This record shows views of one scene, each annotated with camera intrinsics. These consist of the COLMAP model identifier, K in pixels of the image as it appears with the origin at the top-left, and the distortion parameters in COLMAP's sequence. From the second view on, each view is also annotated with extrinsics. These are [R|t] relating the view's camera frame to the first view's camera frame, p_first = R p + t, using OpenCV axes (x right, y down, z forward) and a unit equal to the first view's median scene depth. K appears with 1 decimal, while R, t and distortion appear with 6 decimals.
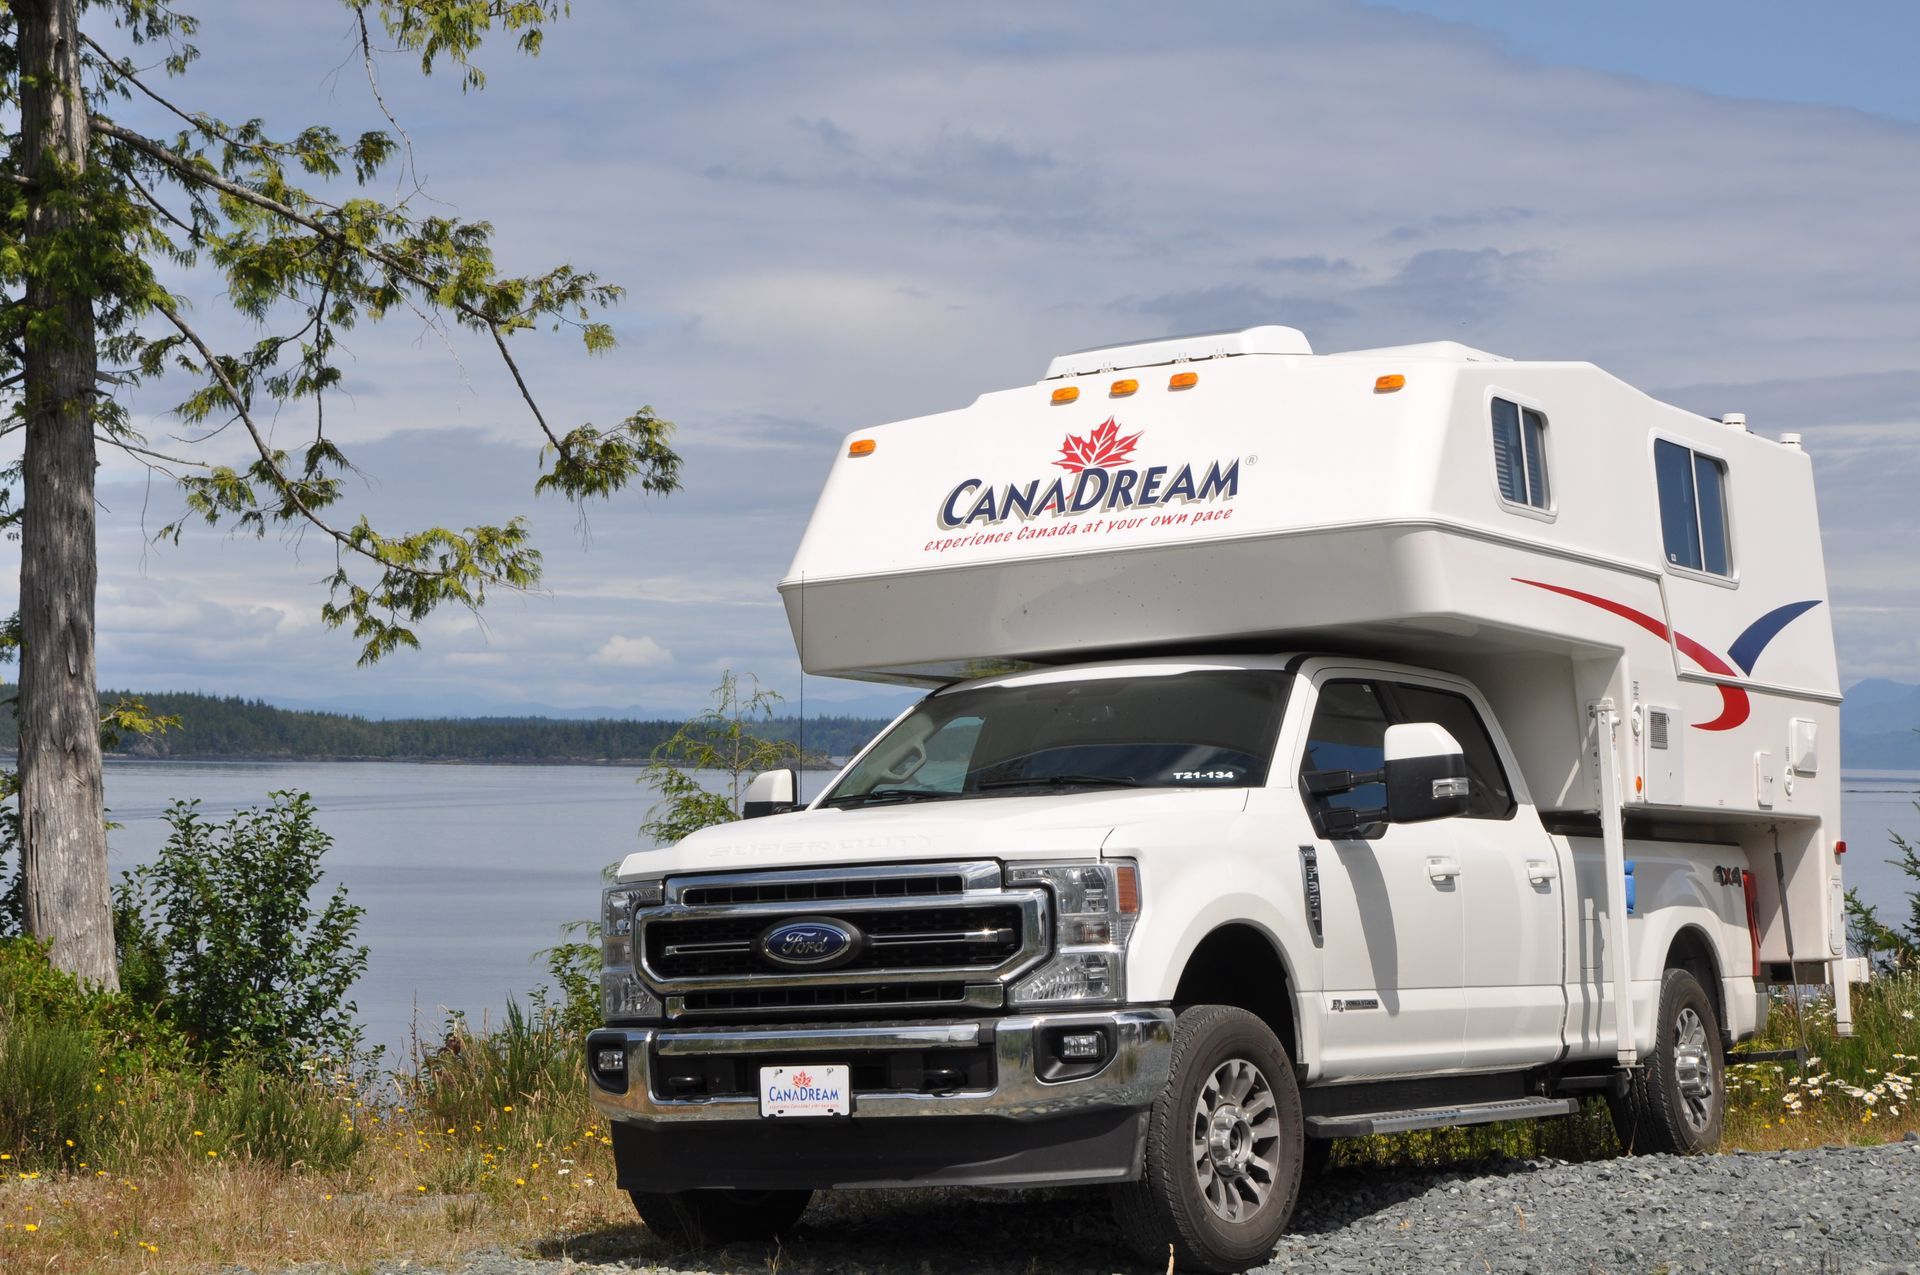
lens RADIAL K [[3969.5, 0, 694.9], [0, 3969.5, 631.8], [0, 0, 1]] dist [-0.012082, 0.300642]
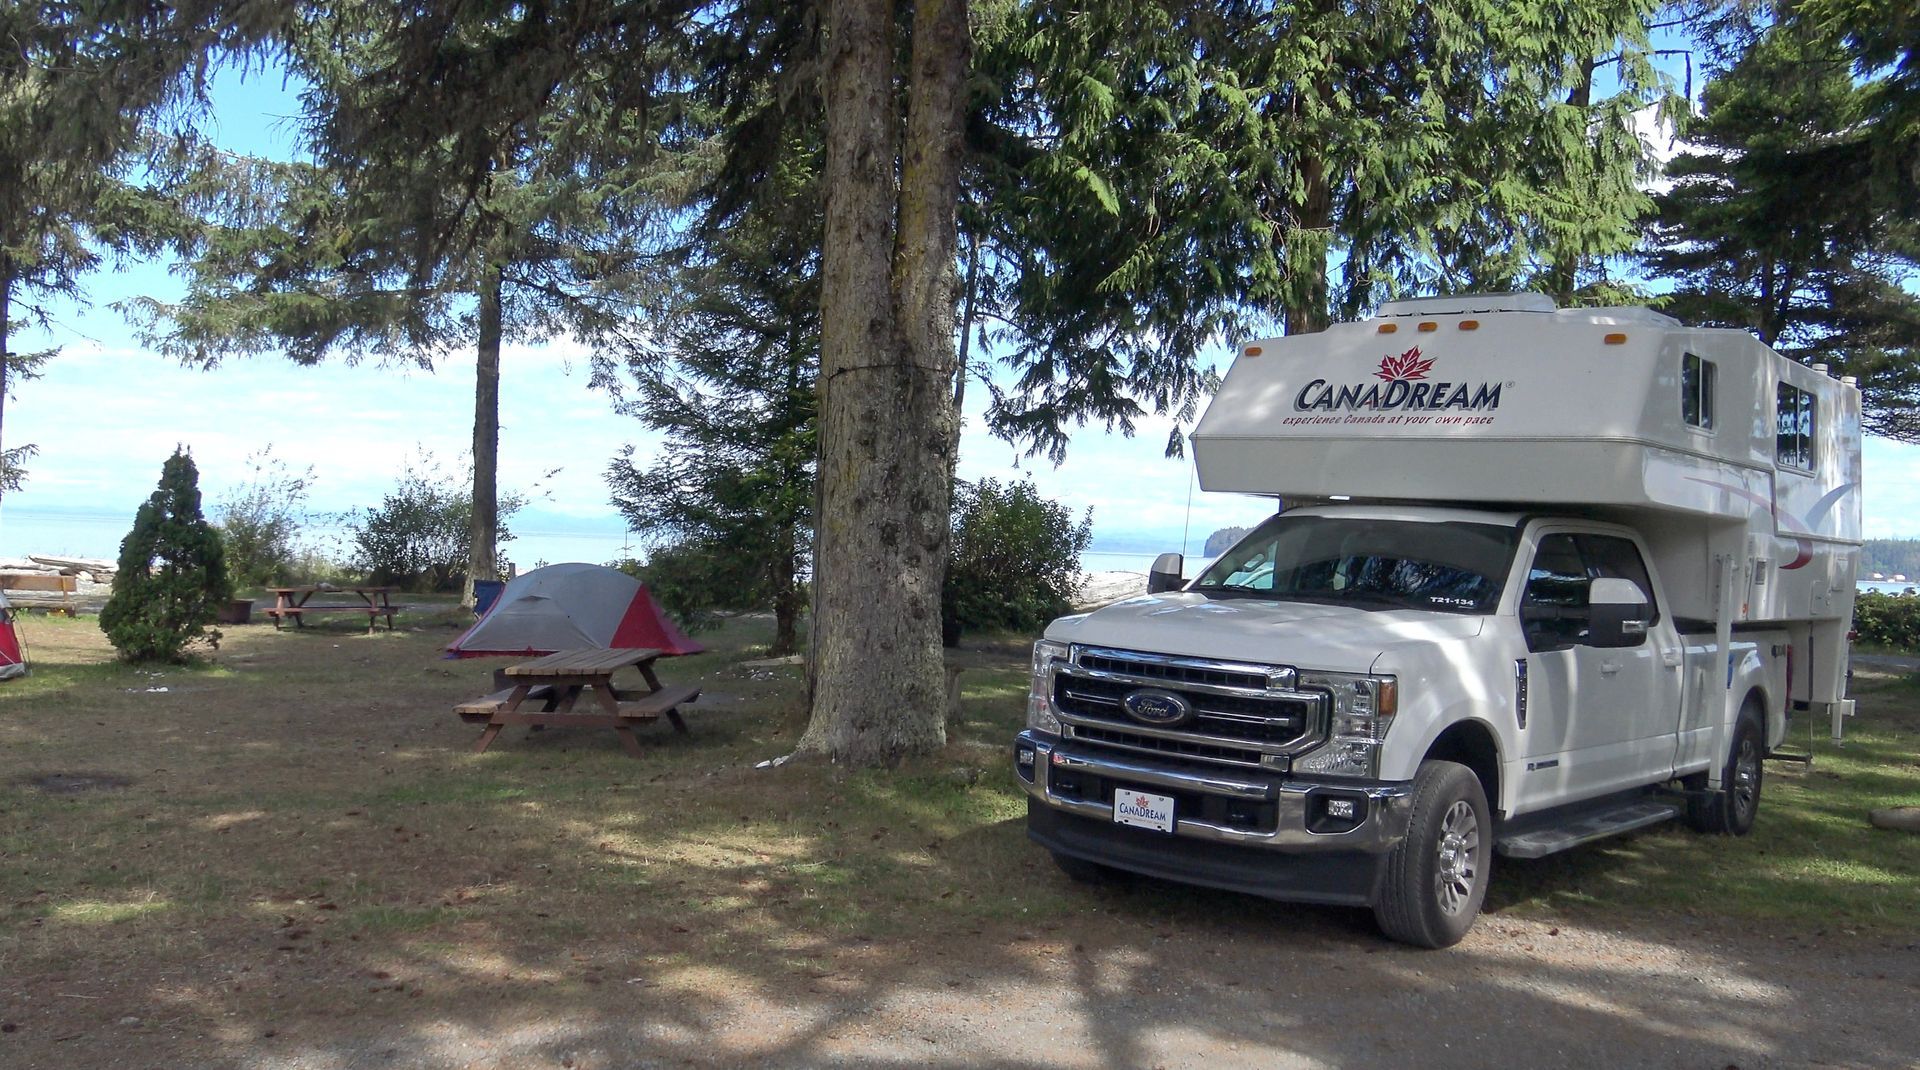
lens RADIAL K [[1611.4, 0, 960.0], [0, 1611.4, 535.0], [0, 0, 1]] dist [0.051867, -0.148458]
pose [[0.982090, 0.094554, -0.162971, 0.041733], [-0.078006, 0.991396, 0.105119, -0.034613], [0.171509, -0.090523, 0.981015, 0.362366]]
